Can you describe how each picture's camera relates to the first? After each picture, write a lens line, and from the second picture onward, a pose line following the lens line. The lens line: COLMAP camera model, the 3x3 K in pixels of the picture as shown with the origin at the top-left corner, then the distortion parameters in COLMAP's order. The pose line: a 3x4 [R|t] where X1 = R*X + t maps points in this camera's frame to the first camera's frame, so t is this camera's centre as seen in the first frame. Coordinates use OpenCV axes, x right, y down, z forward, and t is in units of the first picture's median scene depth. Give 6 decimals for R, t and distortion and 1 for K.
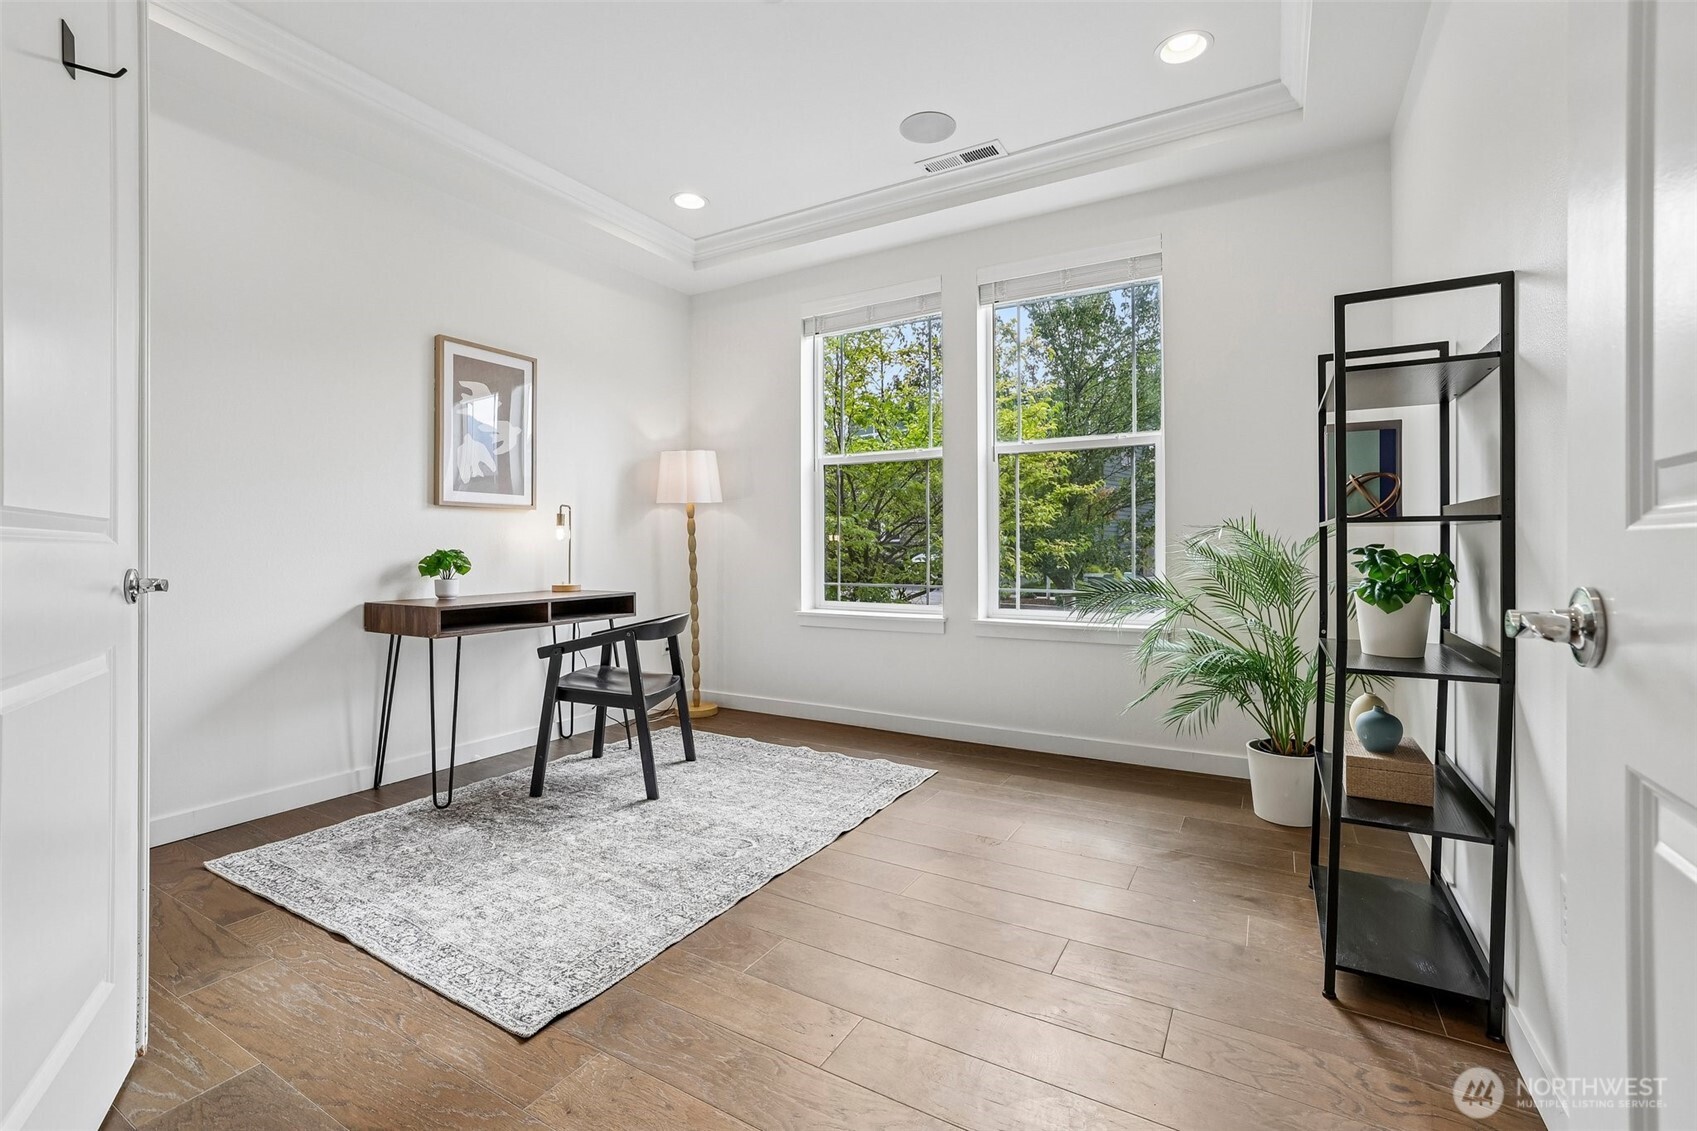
lens RADIAL K [[732.5, 0, 843.7], [0, 732.5, 556.5], [0, 0, 1]] dist [-0.009242, 0.006989]
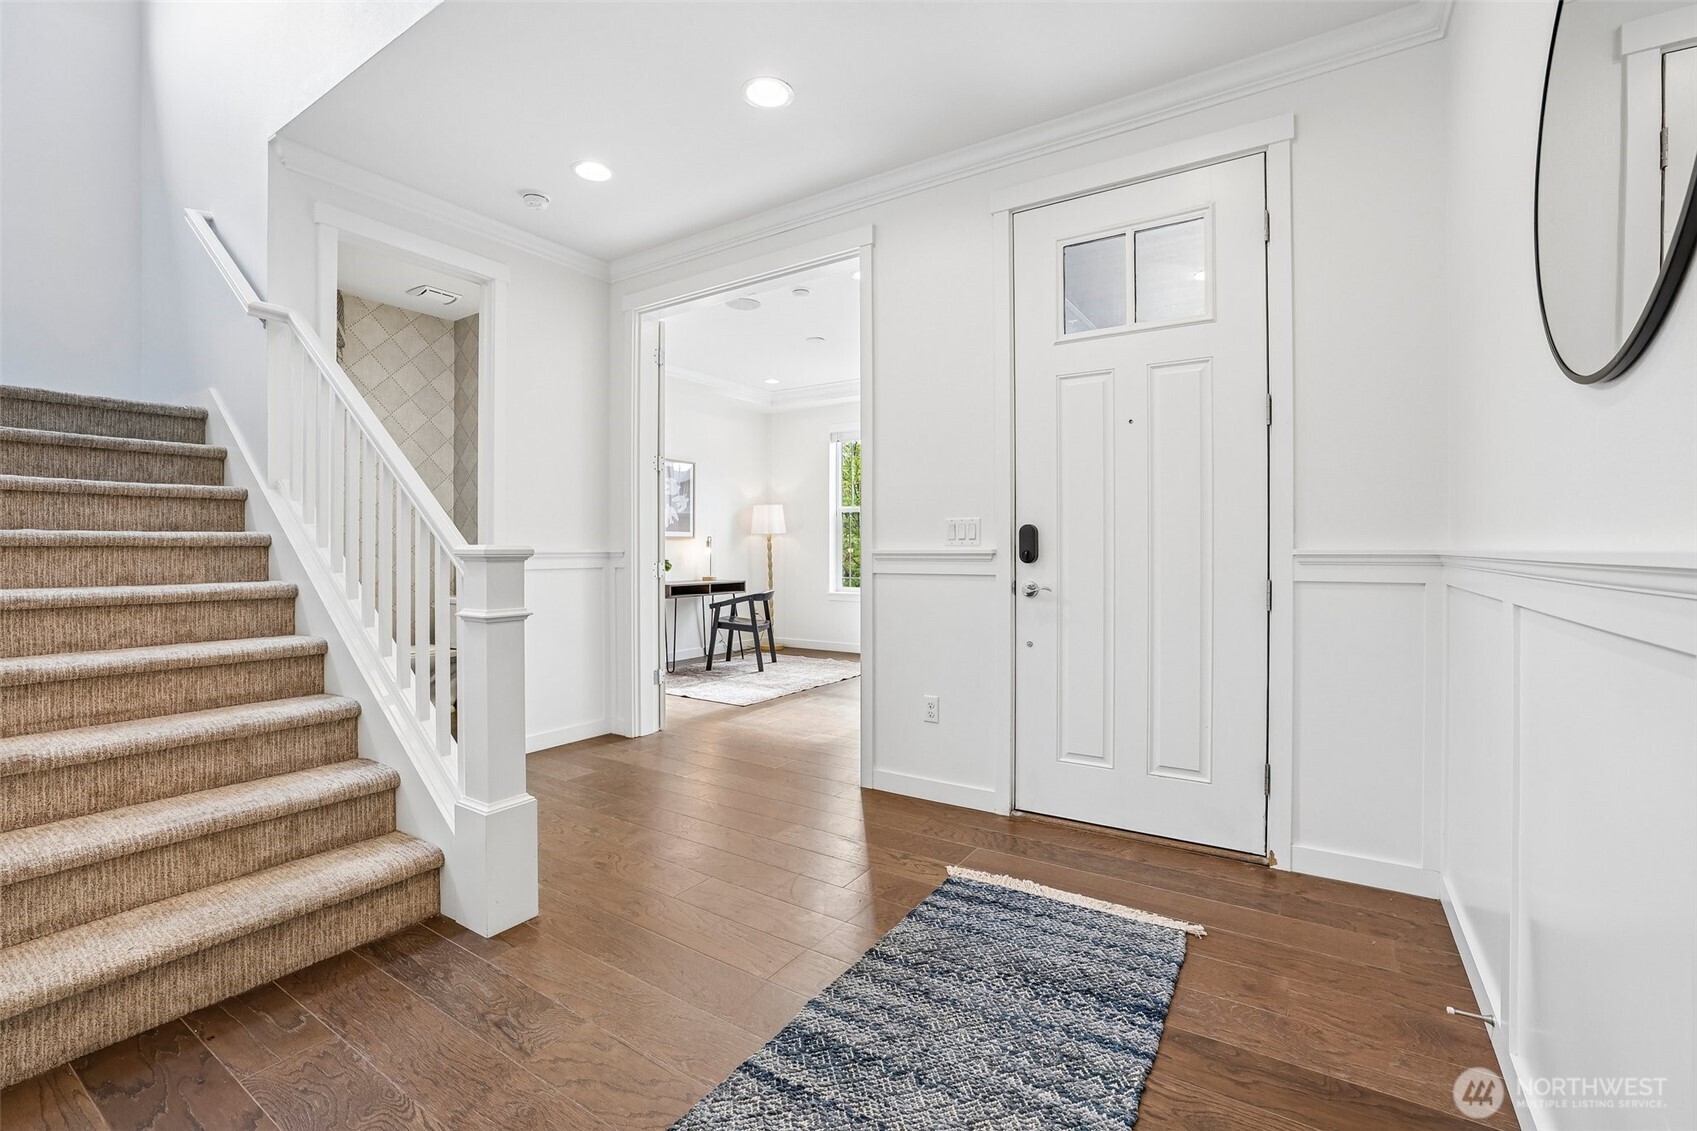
lens RADIAL K [[732.5, 0, 848.7], [0, 732.5, 561.4], [0, 0, 1]] dist [-0.009242, 0.006989]
pose [[0.999208, 0.001477, -0.039765, 0.072725], [-0.001399, 0.999997, 0.001992, -0.007490], [0.039767, -0.001934, 0.999207, -0.956623]]
